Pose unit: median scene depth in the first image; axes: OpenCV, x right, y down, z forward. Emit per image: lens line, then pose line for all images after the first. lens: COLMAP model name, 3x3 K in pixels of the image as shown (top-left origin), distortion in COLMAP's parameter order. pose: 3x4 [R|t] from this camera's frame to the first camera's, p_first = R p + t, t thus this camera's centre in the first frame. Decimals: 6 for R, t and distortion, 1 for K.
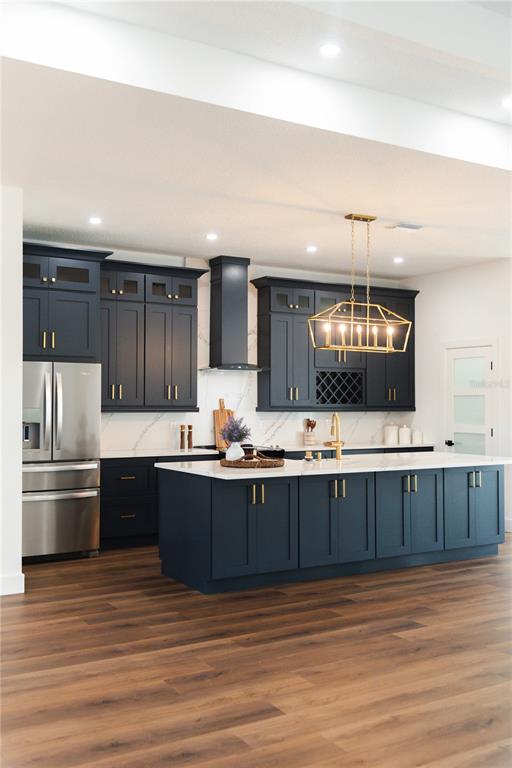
lens RADIAL K [[782.4, 0, 251.7], [0, 782.4, 385.1], [0, 0, 1]] dist [0.020121, 0.000000]
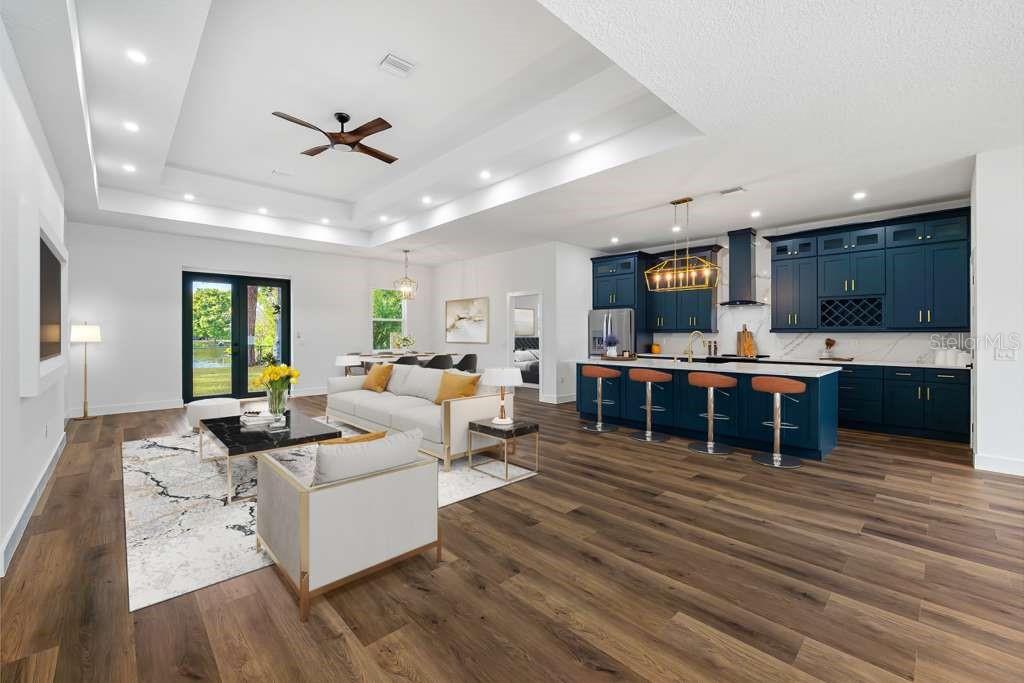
lens RADIAL K [[422.0, 0, 517.5], [0, 422.0, 333.4], [0, 0, 1]] dist [-0.029530, 0.001982]
pose [[0.214964, -0.005636, -0.976606, 0.686570], [0.025109, 0.999685, -0.000243, 0.025020], [0.976299, -0.024469, 0.215037, 0.418276]]
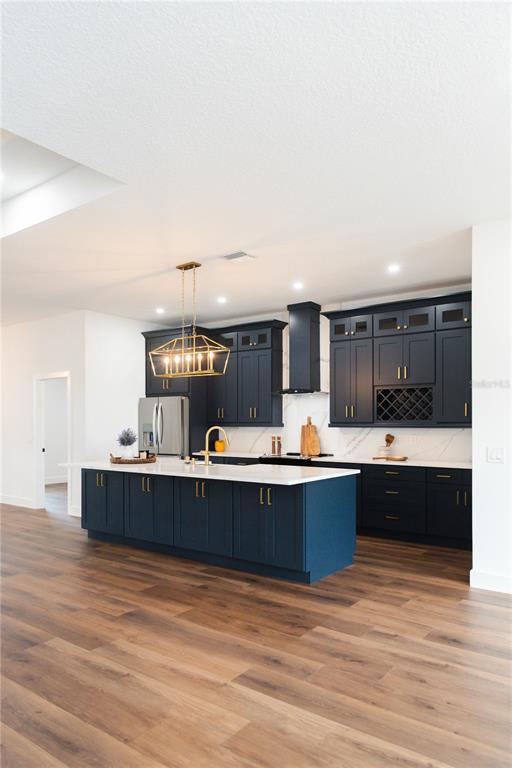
lens RADIAL K [[525.0, 0, 271.6], [0, 525.0, 415.0], [0, 0, 1]] dist [0.003915, 0.005615]
pose [[0.390127, -0.017536, -0.920594, 0.751388], [0.025237, 0.999647, -0.008347, 0.021007], [0.920415, -0.019976, 0.390431, 0.643430]]
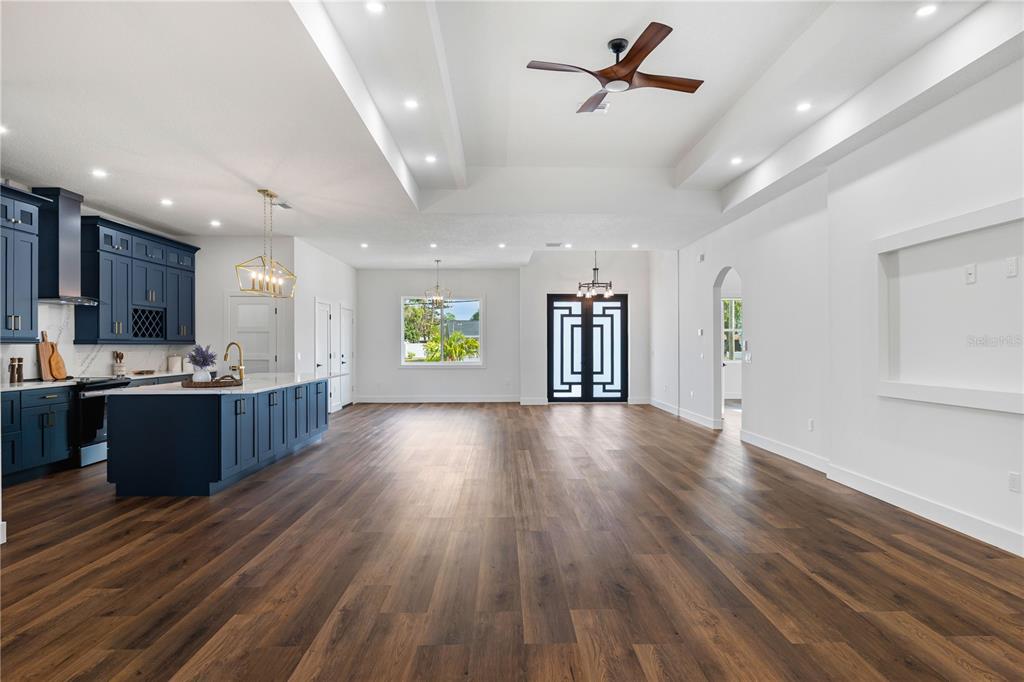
lens RADIAL K [[588.6, 0, 518.9], [0, 588.6, 340.7], [0, 0, 1]] dist [0.000736, 0.003521]
pose [[0.506678, 0.003760, 0.862127, -0.394805], [-0.017897, 0.999821, 0.006158, 0.014923], [-0.861950, -0.018550, 0.506654, 0.111084]]
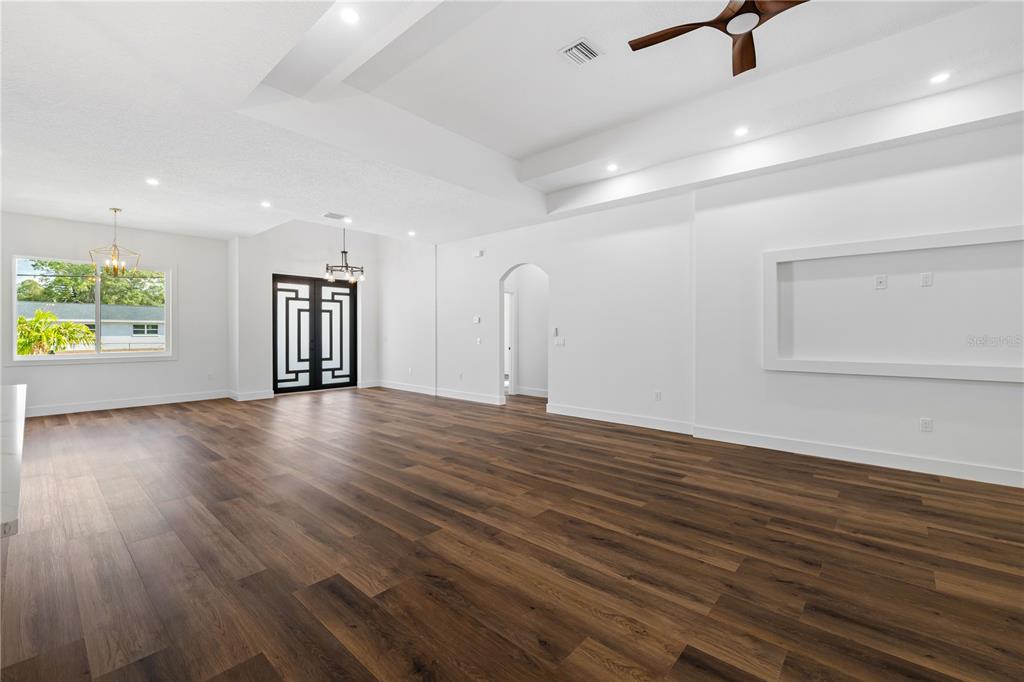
lens RADIAL K [[421.7, 0, 514.6], [0, 421.7, 333.3], [0, 0, 1]] dist [-0.009929, 0.000045]
pose [[-0.297373, -0.005458, 0.954746, -0.147094], [-0.026474, 0.999646, -0.002531, 0.028107], [-0.954394, -0.026029, -0.297412, 0.557154]]
